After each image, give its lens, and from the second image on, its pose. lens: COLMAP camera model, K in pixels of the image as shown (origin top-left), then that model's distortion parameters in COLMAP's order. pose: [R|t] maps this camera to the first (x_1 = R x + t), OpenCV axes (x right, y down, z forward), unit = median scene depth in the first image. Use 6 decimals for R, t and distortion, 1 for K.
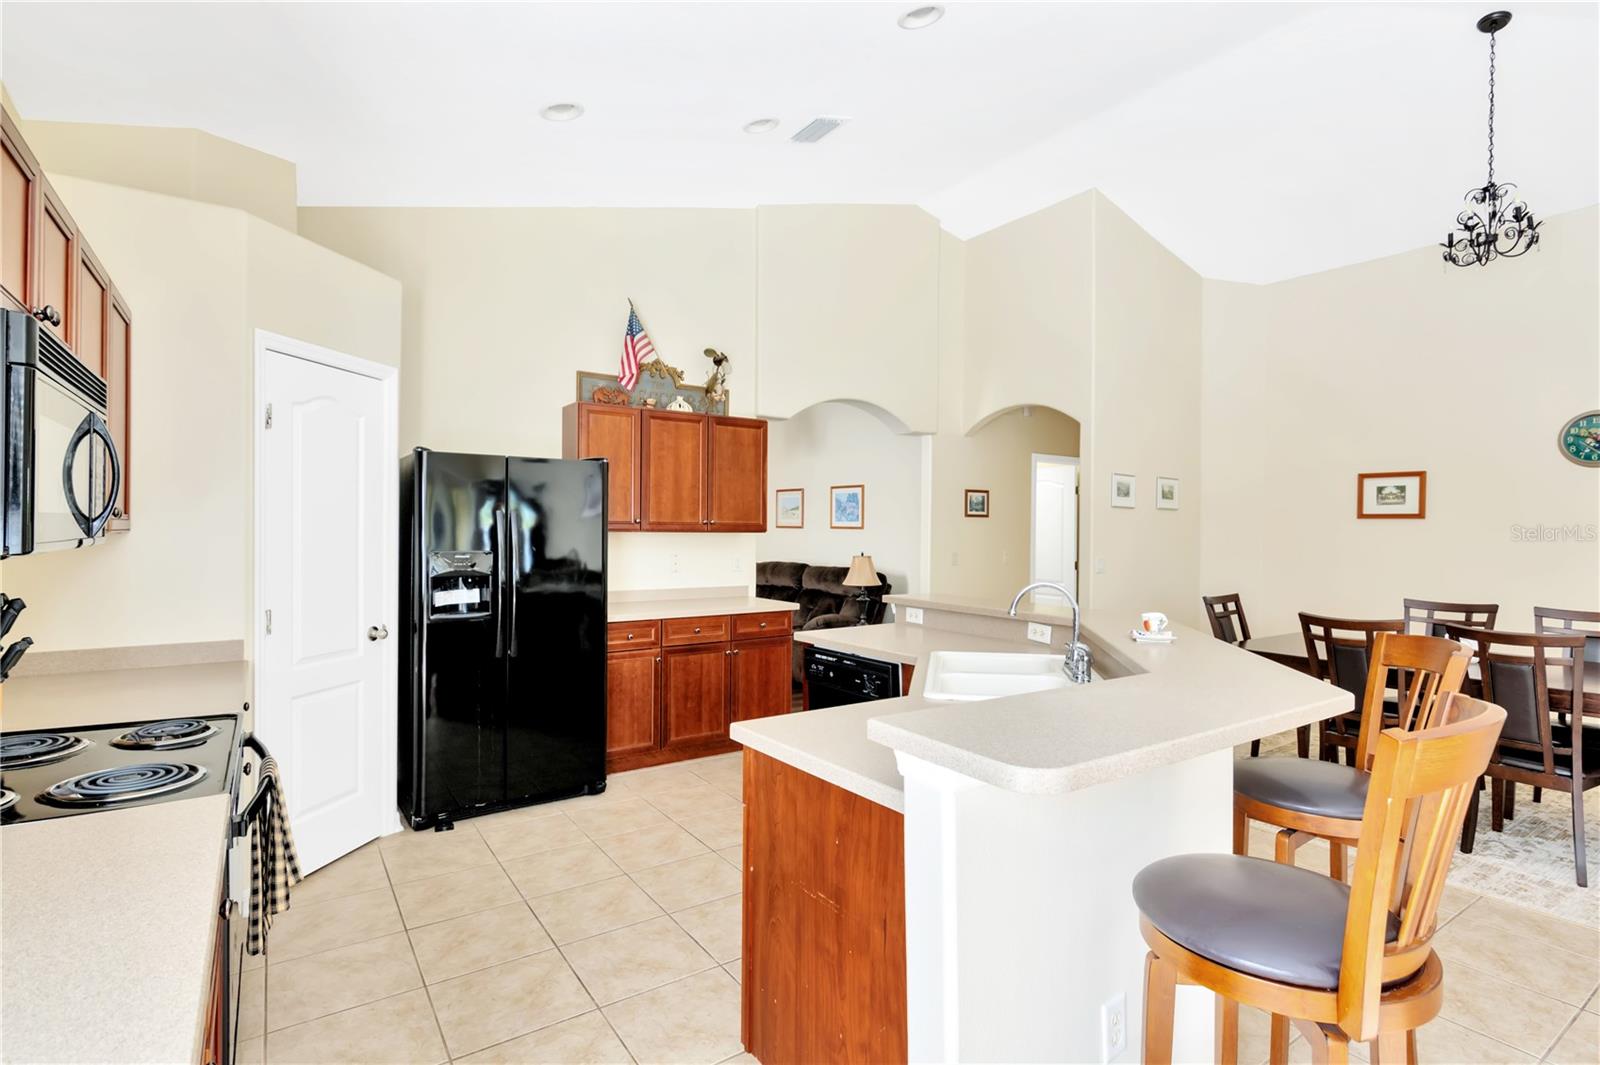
lens RADIAL K [[767.7, 0, 800.0], [0, 767.7, 532.5], [0, 0, 1]] dist [-0.002428, 0.000510]
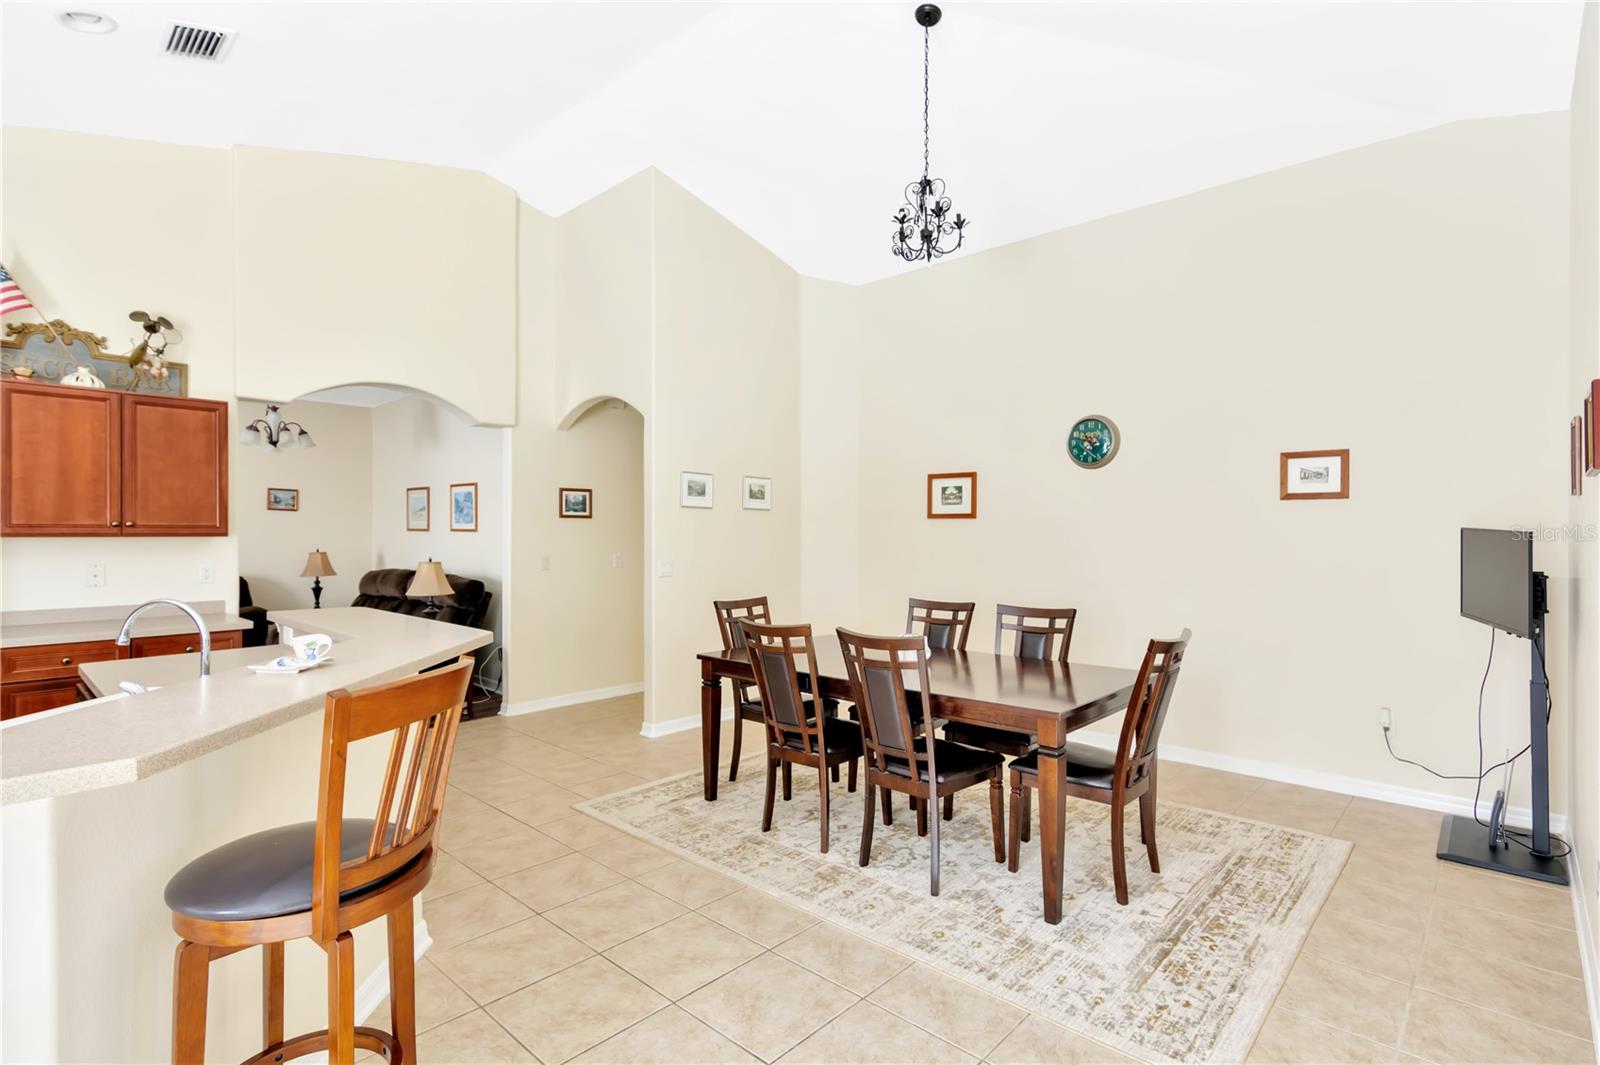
lens RADIAL K [[767.7, 0, 800.0], [0, 767.7, 532.5], [0, 0, 1]] dist [-0.002428, 0.000510]
pose [[0.975366, -0.005994, 0.220513, 0.379297], [0.006636, 0.999976, -0.002171, 0.001663], [-0.220495, 0.003581, 0.975382, 0.051783]]
